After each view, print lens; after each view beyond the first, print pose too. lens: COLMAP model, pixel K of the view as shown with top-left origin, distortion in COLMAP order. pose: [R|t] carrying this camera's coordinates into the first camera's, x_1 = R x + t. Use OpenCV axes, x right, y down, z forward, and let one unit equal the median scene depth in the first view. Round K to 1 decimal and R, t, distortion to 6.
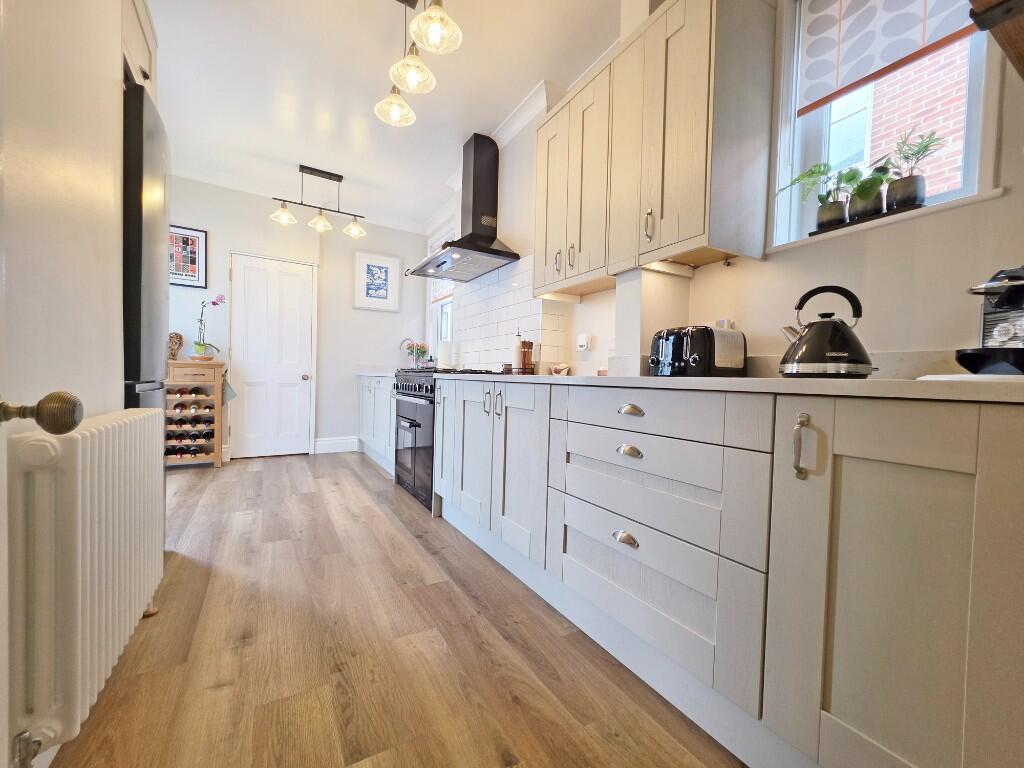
lens RADIAL K [[435.9, 0, 518.7], [0, 435.9, 391.6], [0, 0, 1]] dist [0.006035, 0.000171]
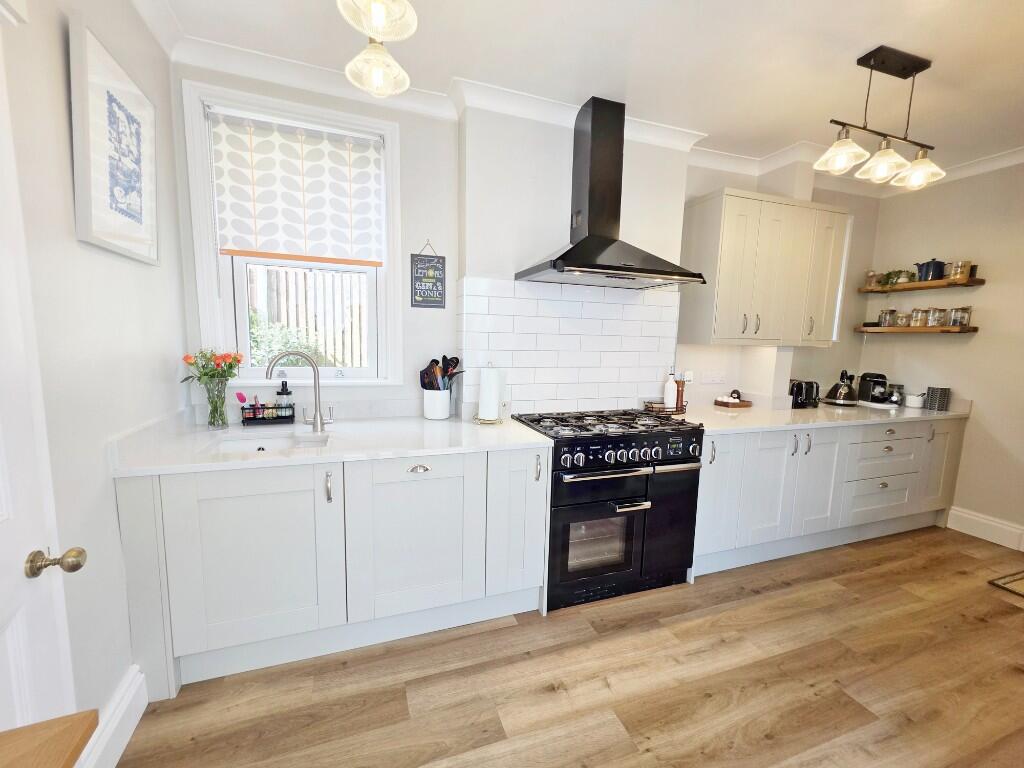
lens RADIAL K [[423.6, 0, 515.2], [0, 423.6, 391.8], [0, 0, 1]] dist [0.000805, 0.000445]
pose [[0.171215, -0.147330, 0.974156, -1.055832], [0.006091, 0.988895, 0.148488, -0.240865], [-0.985215, -0.019490, 0.170211, 1.210538]]
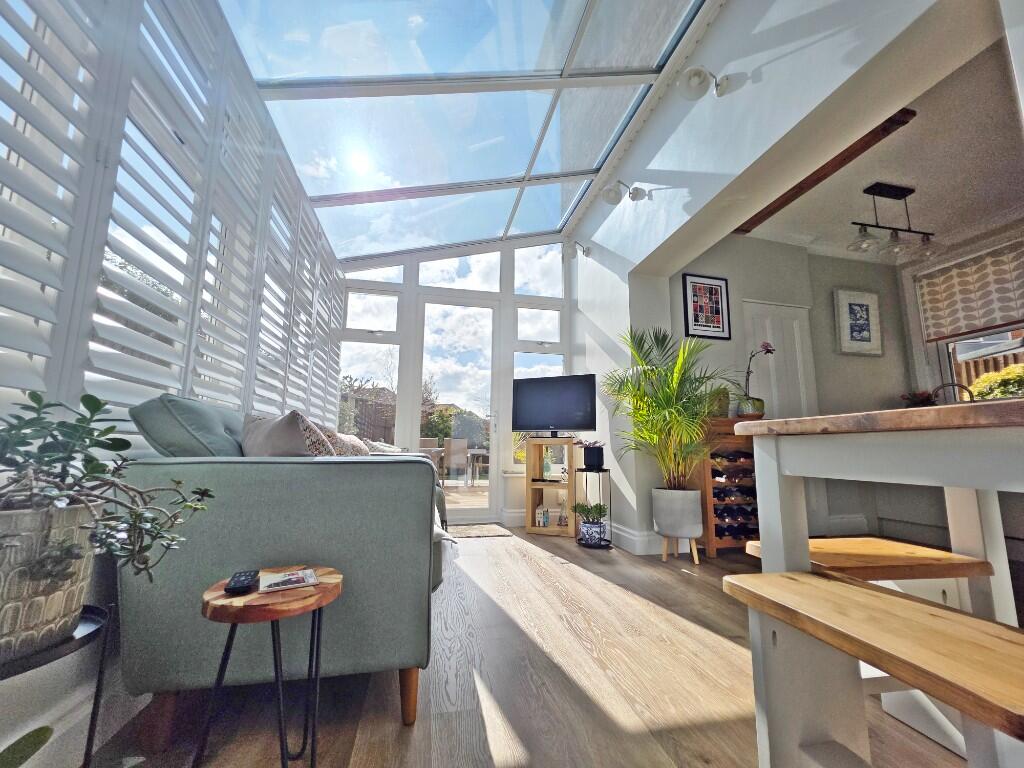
lens RADIAL K [[412.0, 0, 508.4], [0, 412.0, 390.2], [0, 0, 1]] dist [0.001568, 0.000038]
pose [[0.950279, -0.066650, -0.304184, -1.311194], [0.012599, 0.984255, -0.176304, 0.015100], [0.311145, 0.163705, 0.936157, 0.122609]]
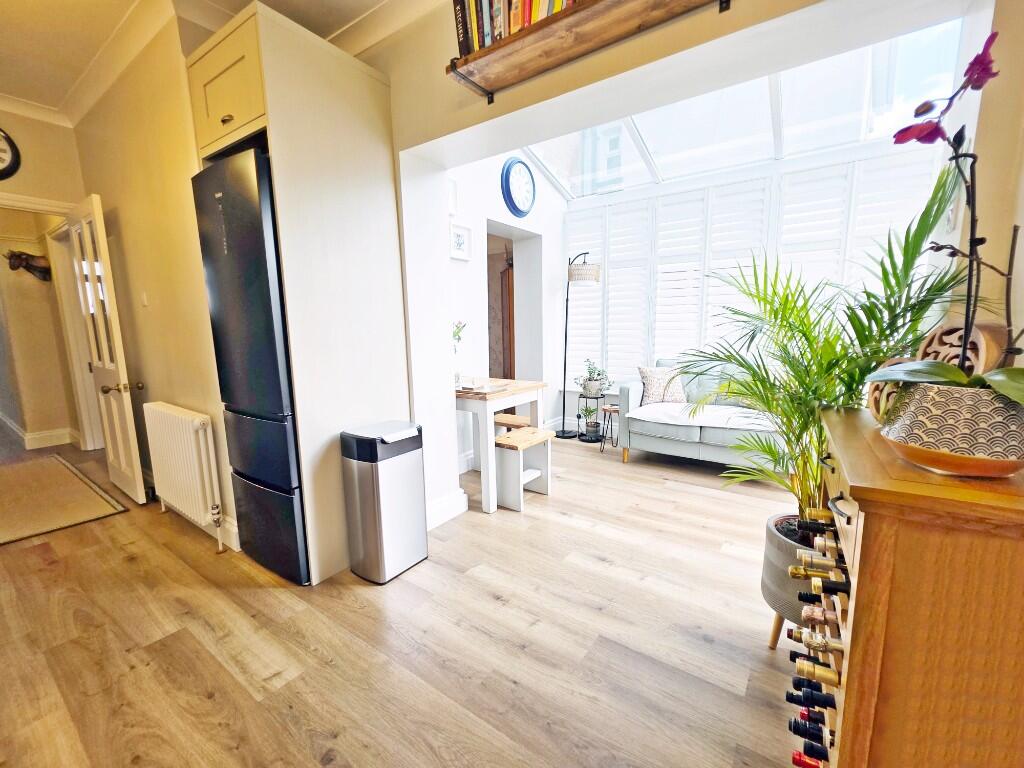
lens RADIAL K [[423.6, 0, 515.2], [0, 423.6, 391.8], [0, 0, 1]] dist [0.000805, 0.000445]
pose [[-0.905539, 0.047163, -0.421634, -0.673665], [-0.026918, 0.985413, 0.168039, -0.179794], [0.423409, 0.163516, -0.891060, 1.524549]]
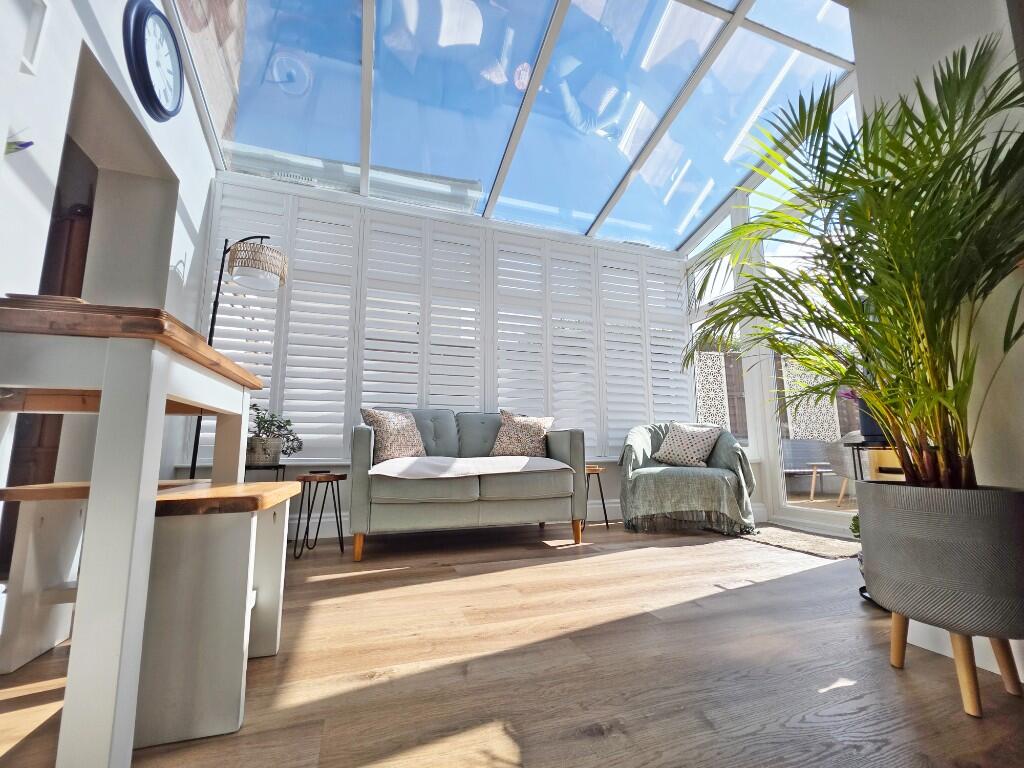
lens RADIAL K [[423.6, 0, 515.2], [0, 423.6, 391.8], [0, 0, 1]] dist [0.000805, 0.000445]
pose [[-0.193970, -0.167029, -0.966683, -0.797176], [-0.026289, 0.985930, -0.165079, 0.070007], [0.980655, -0.006608, -0.195632, 0.945220]]
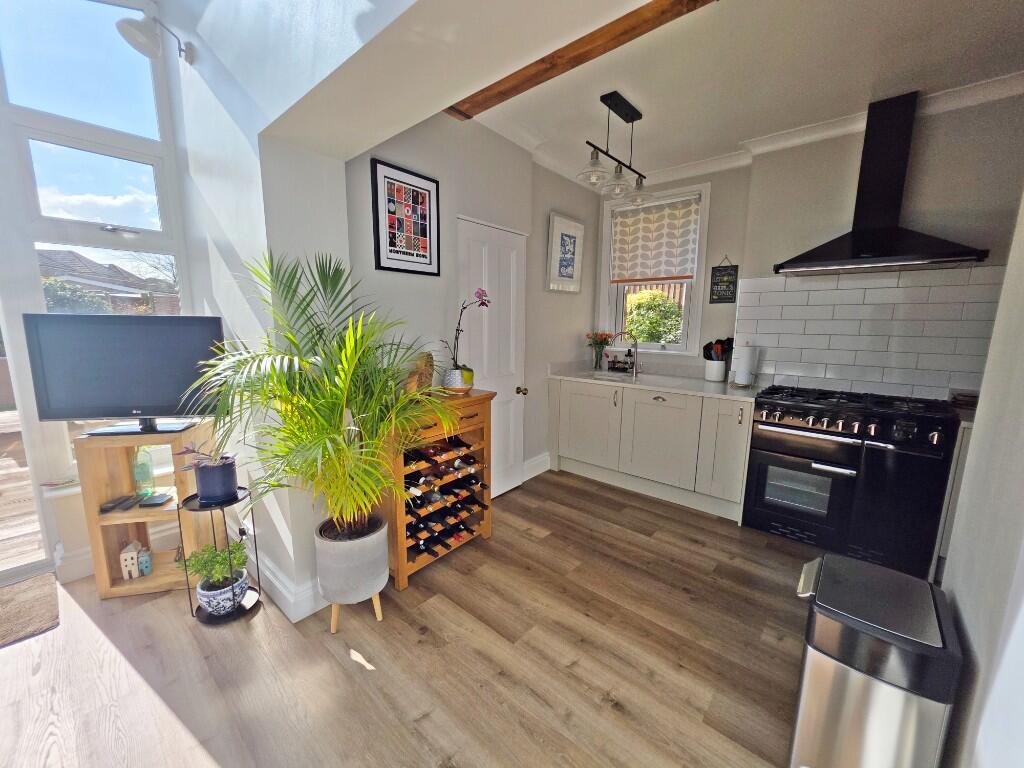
lens RADIAL K [[412.6, 0, 513.6], [0, 412.6, 389.2], [0, 0, 1]] dist [0.003097, 0.000431]
pose [[0.945920, -0.073726, 0.315911, -1.191311], [0.026323, 0.988065, 0.151772, -0.234356], [-0.323330, -0.135248, 0.936571, 0.548383]]
